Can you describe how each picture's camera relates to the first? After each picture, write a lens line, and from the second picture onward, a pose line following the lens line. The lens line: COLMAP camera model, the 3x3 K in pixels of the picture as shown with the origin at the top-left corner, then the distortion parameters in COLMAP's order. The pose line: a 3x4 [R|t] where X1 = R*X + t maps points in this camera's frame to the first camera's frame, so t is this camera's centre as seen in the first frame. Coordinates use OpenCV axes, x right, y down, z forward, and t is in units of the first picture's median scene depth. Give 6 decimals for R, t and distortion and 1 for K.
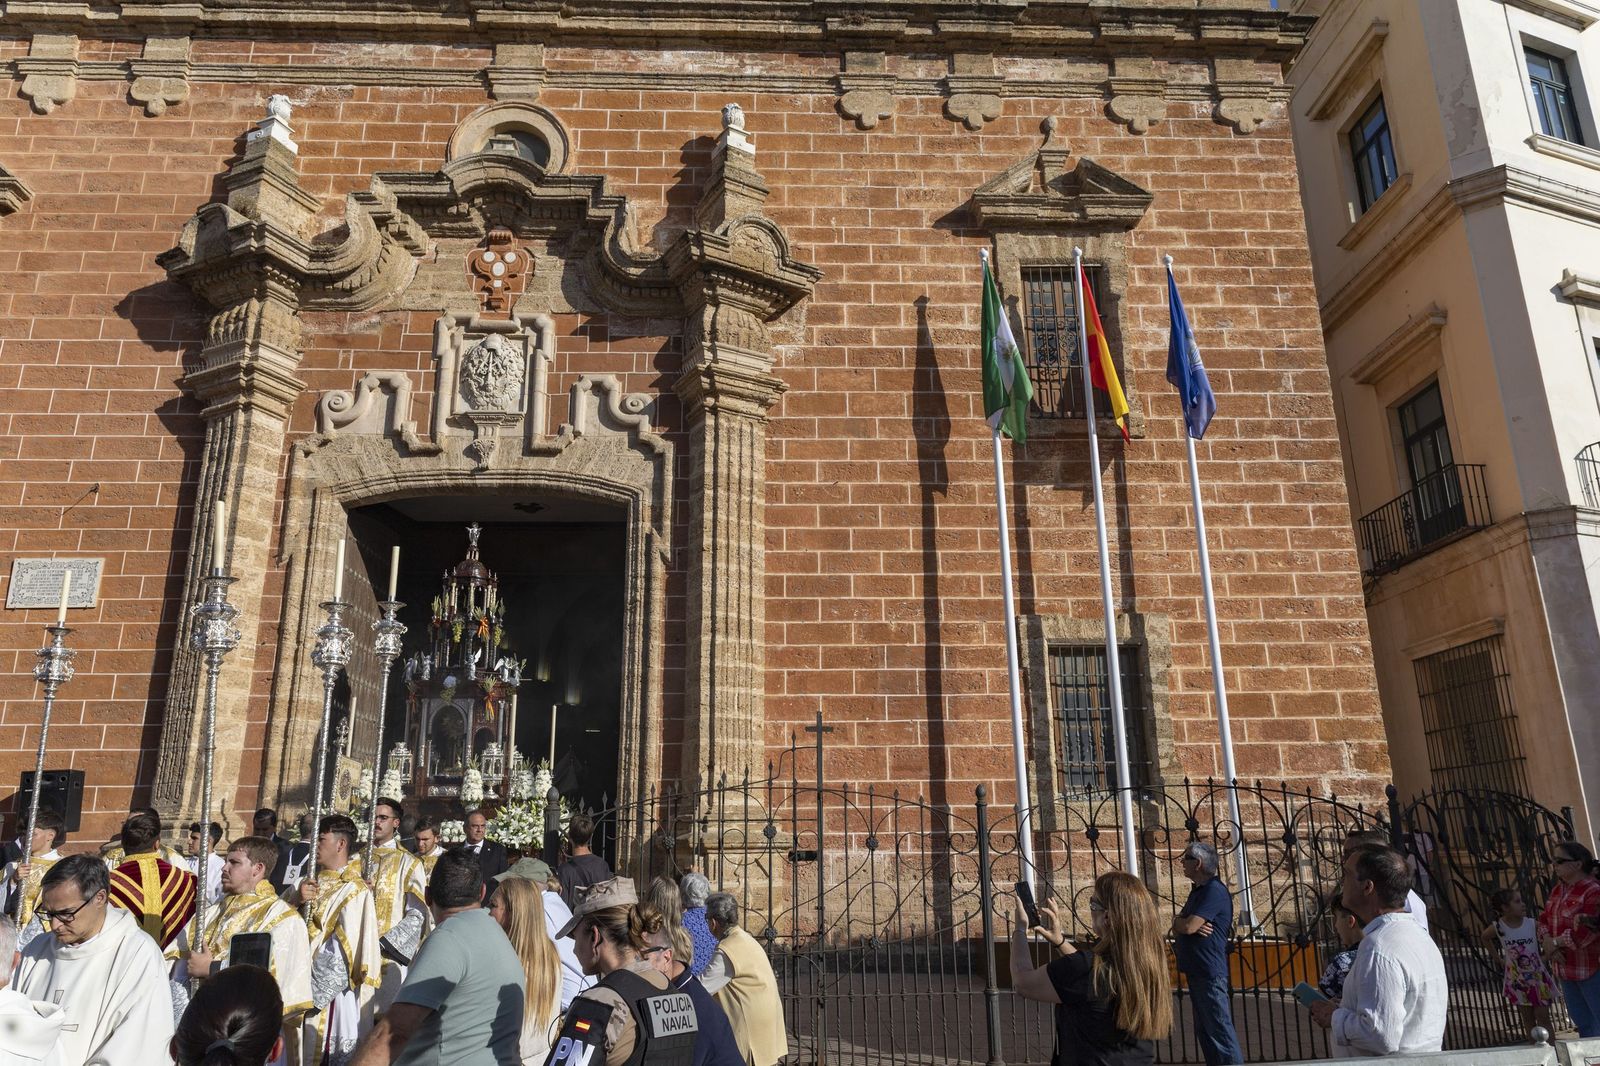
lens RADIAL K [[1107.4, 0, 800.0], [0, 1107.4, 533.0], [0, 0, 1]] dist [0.029275, -0.036849]
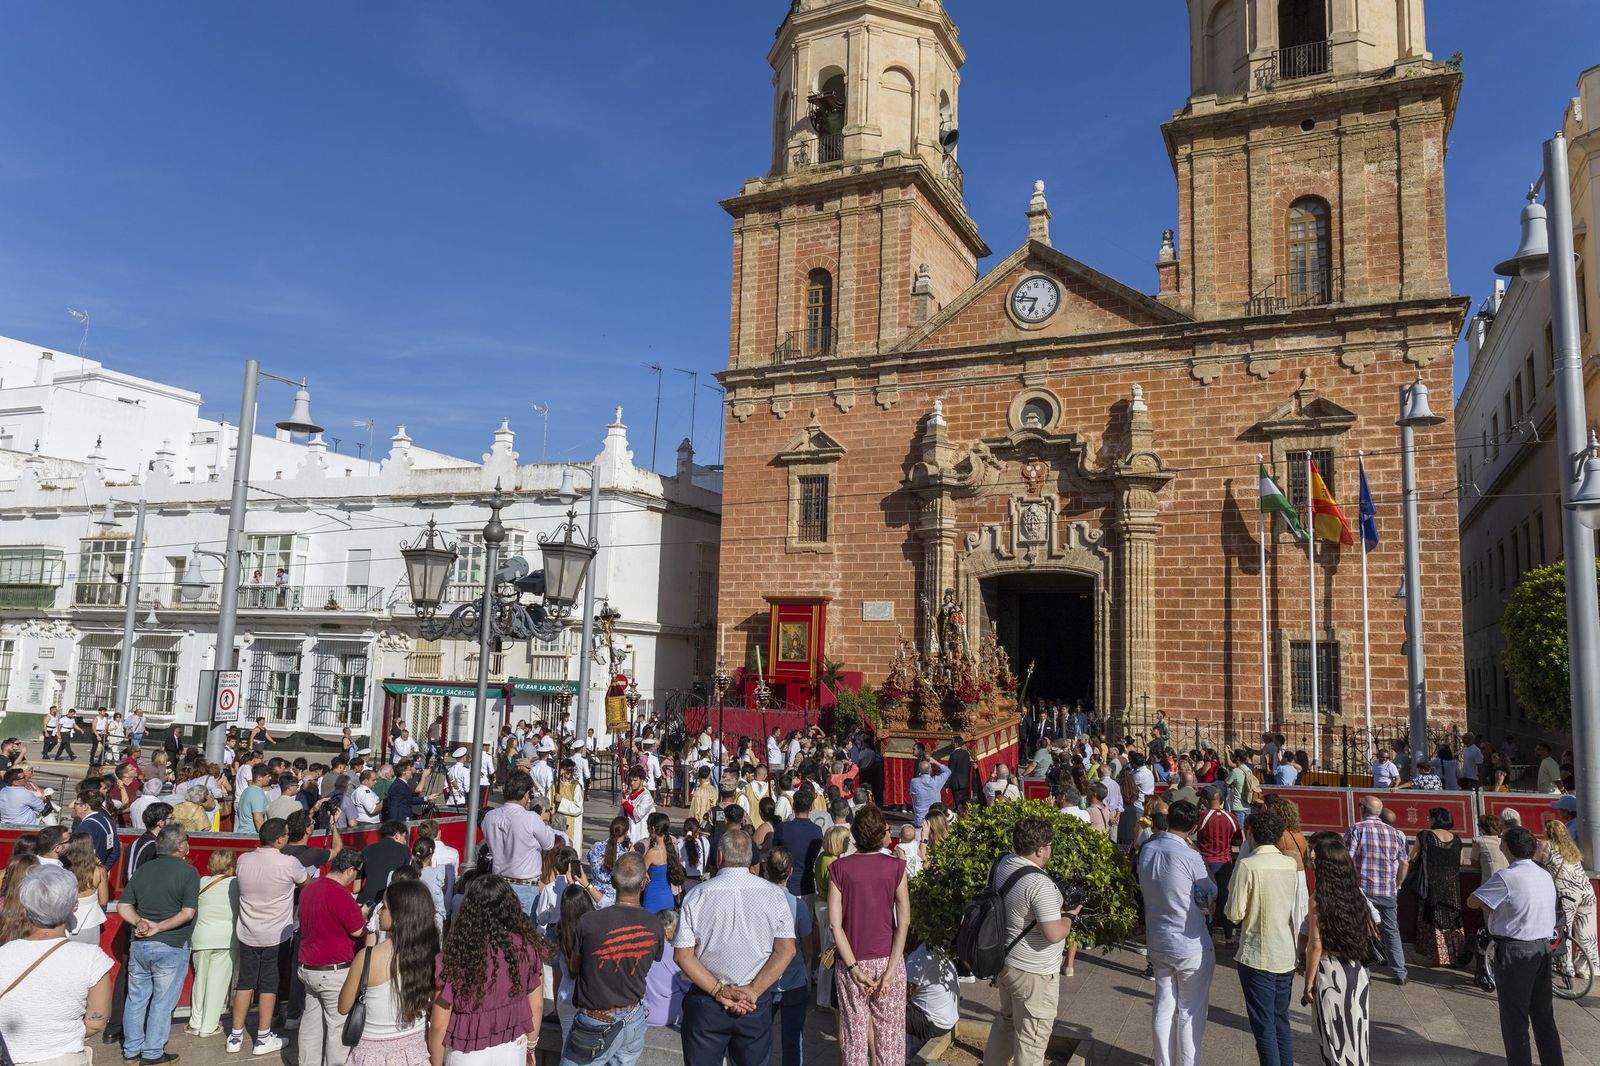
lens RADIAL K [[1107.4, 0, 800.0], [0, 1107.4, 533.0], [0, 0, 1]] dist [0.029275, -0.036849]
pose [[0.888051, -0.017461, -0.459413, 0.362783], [0.093955, 0.985081, 0.144177, -0.502859], [0.450041, -0.171201, 0.876443, -1.287938]]
